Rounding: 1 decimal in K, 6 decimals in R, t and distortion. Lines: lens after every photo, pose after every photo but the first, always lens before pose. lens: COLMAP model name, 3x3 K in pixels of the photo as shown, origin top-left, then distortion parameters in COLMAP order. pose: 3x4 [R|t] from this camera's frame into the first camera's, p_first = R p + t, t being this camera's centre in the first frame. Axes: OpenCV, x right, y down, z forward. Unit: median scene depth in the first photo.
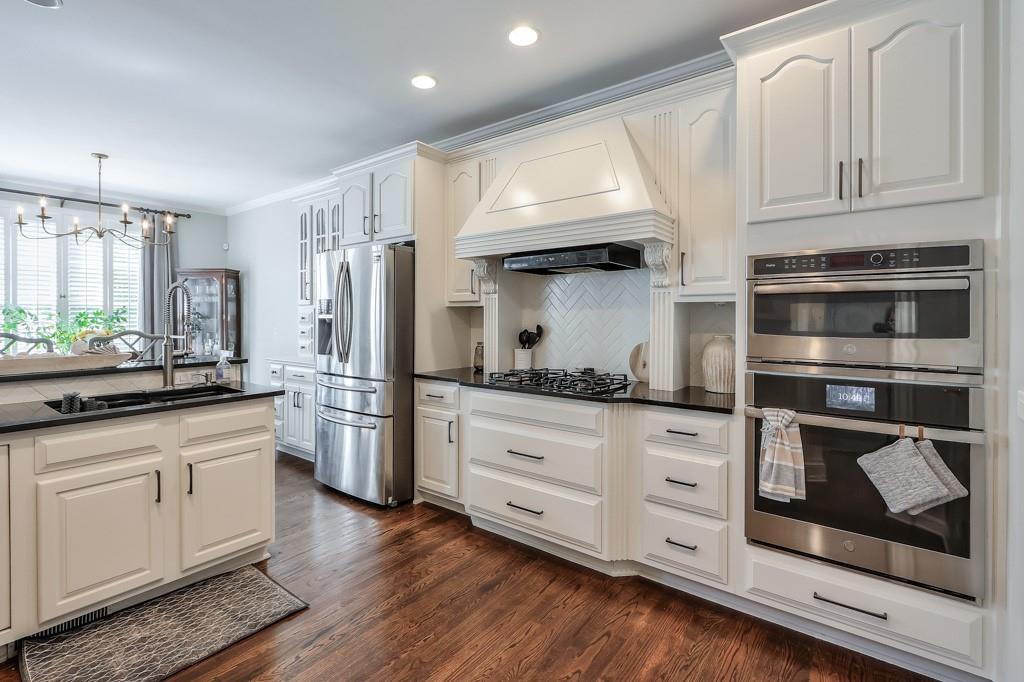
lens RADIAL K [[470.6, 0, 448.3], [0, 470.6, 320.5], [0, 0, 1]] dist [-0.002816, 0.000649]
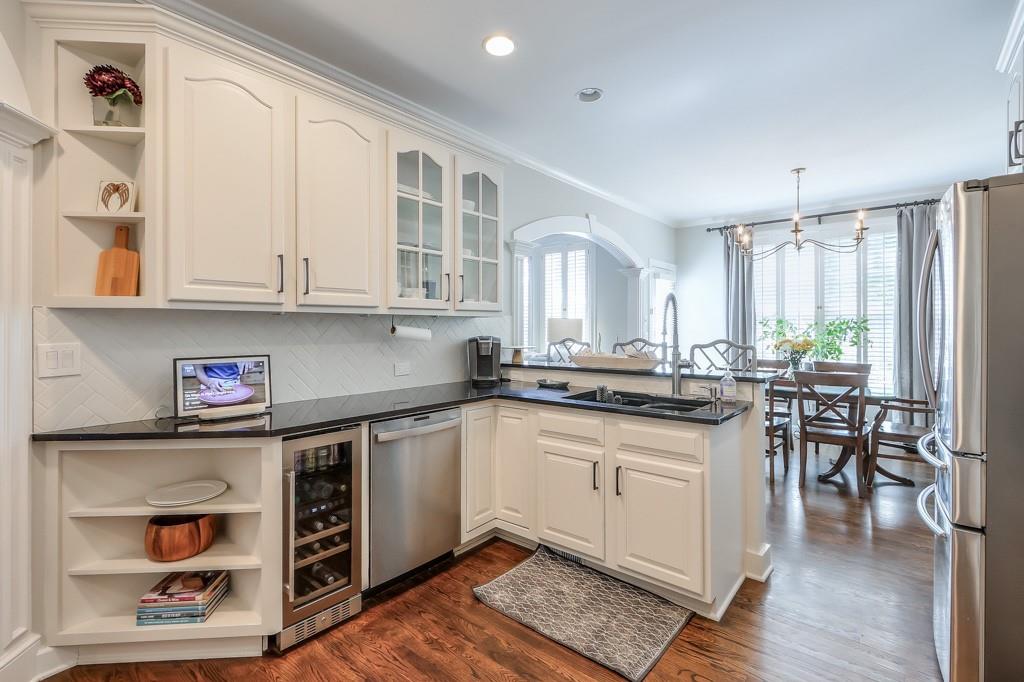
lens RADIAL K [[470.6, 0, 559.5], [0, 470.6, 328.5], [0, 0, 1]] dist [-0.002816, 0.000649]
pose [[0.081463, 0.004881, -0.996664, 0.295205], [-0.007032, 0.999966, 0.004323, -0.004826], [0.996652, 0.006656, 0.081495, 0.473419]]
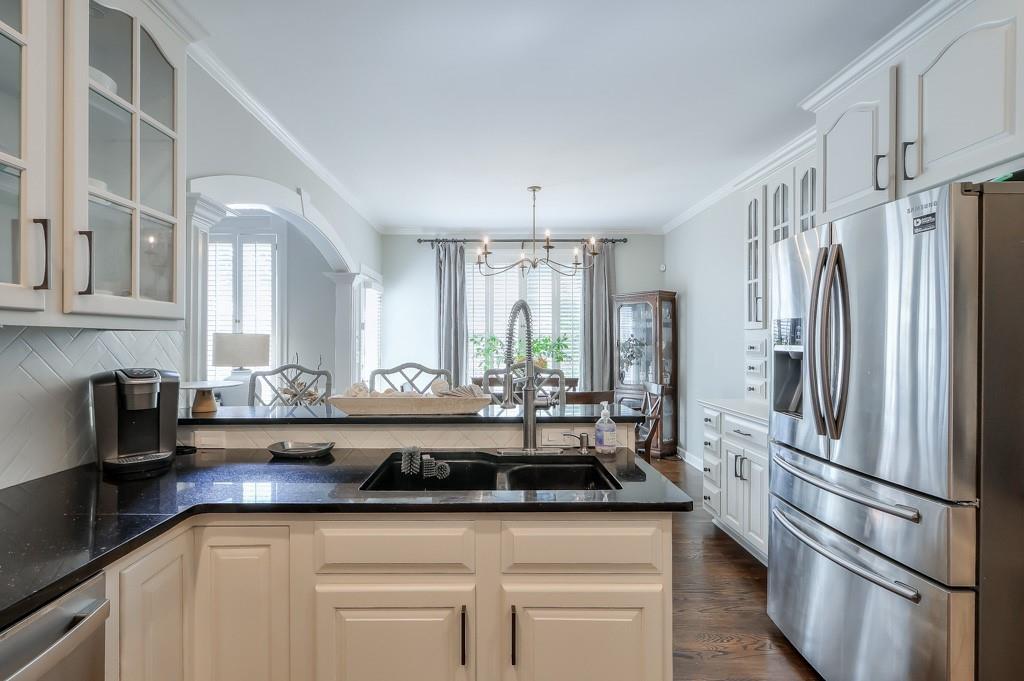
lens RADIAL K [[430.2, 0, 502.8], [0, 430.2, 340.1], [0, 0, 1]] dist [0.003877, -0.001057]
pose [[0.667035, -0.001455, -0.745025, -0.100655], [-0.006297, 0.999951, -0.007591, -0.012215], [0.744999, 0.009754, 0.666994, 0.385476]]
